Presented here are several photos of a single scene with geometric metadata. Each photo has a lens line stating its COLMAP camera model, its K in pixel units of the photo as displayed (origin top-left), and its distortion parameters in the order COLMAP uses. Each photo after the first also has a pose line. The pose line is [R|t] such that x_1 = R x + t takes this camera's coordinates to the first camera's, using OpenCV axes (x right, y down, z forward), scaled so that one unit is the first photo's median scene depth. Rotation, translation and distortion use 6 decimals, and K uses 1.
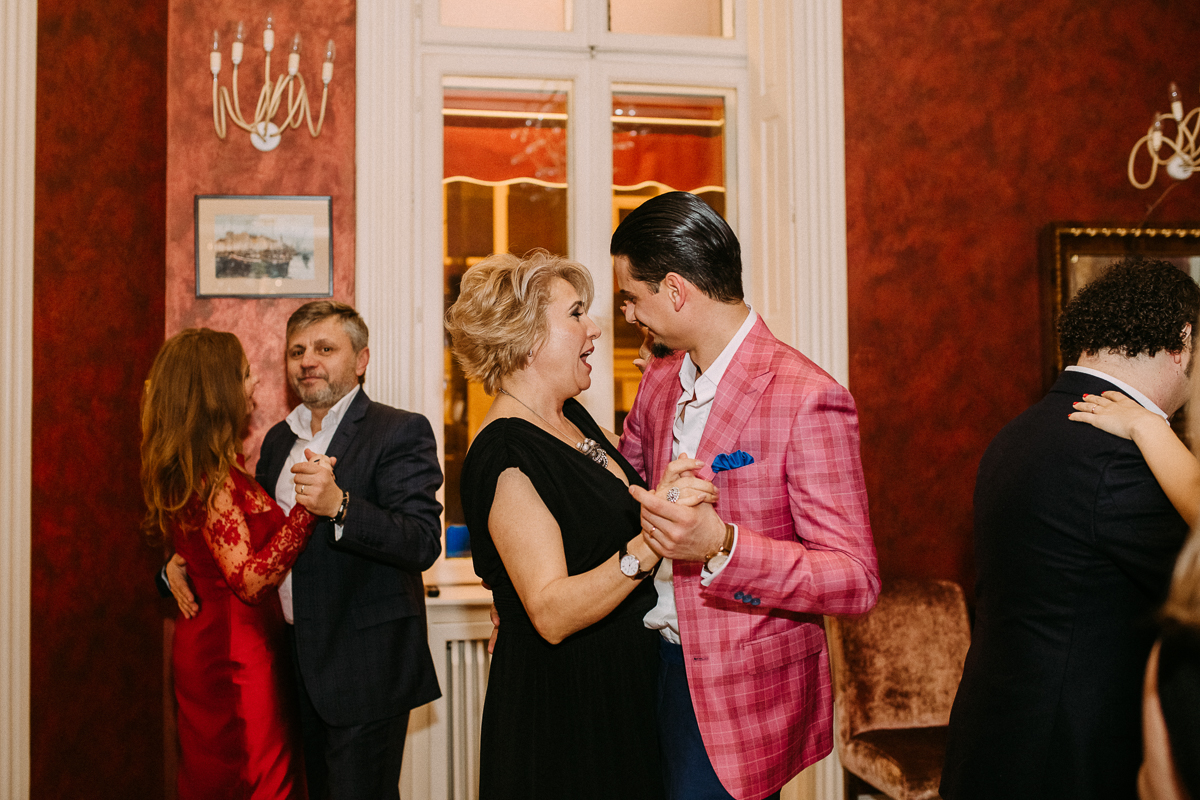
lens RADIAL K [[1200.3, 0, 560.4], [0, 1200.3, 388.0], [0, 0, 1]] dist [-0.033778, 0.000000]
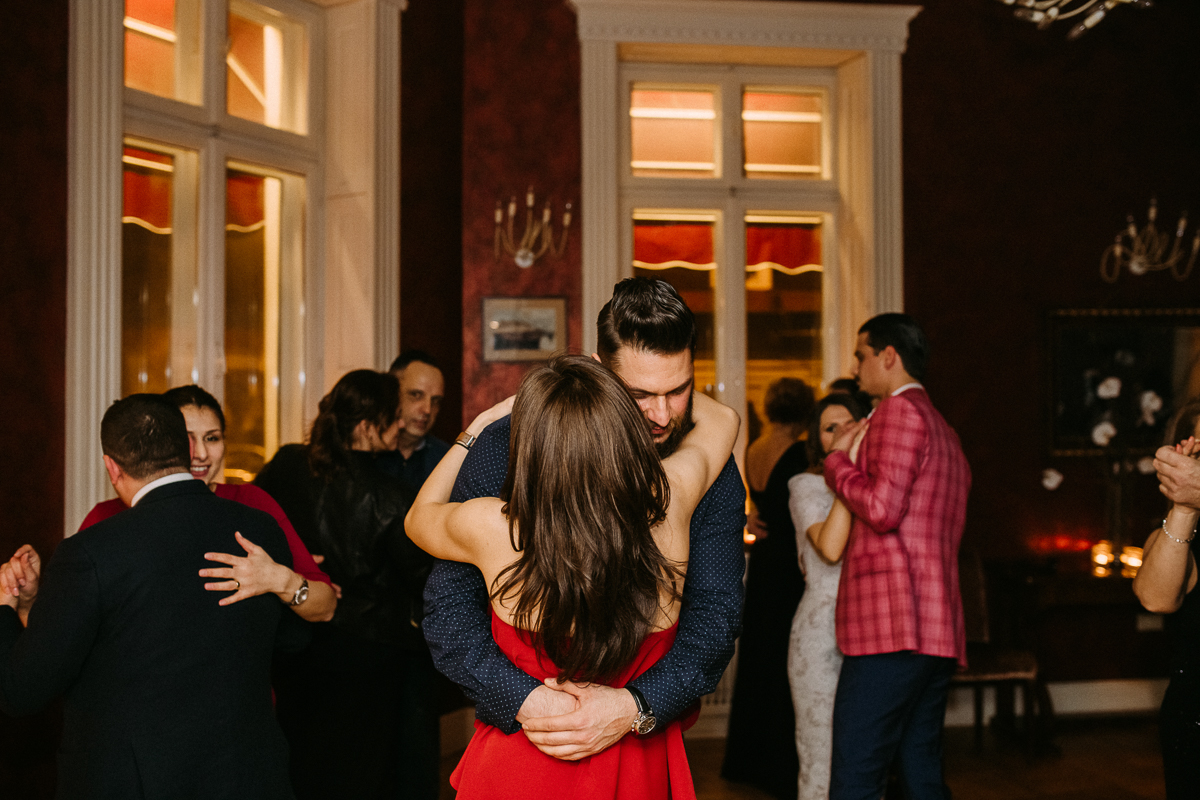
lens RADIAL K [[1140.2, 0, 609.1], [0, 1140.2, 399.6], [0, 0, 1]] dist [-0.025525, 0.000000]
pose [[0.999015, 0.001279, -0.044355, -0.070566], [-0.000550, 0.999865, 0.016438, -0.050802], [0.044370, -0.016397, 0.998881, -0.467448]]
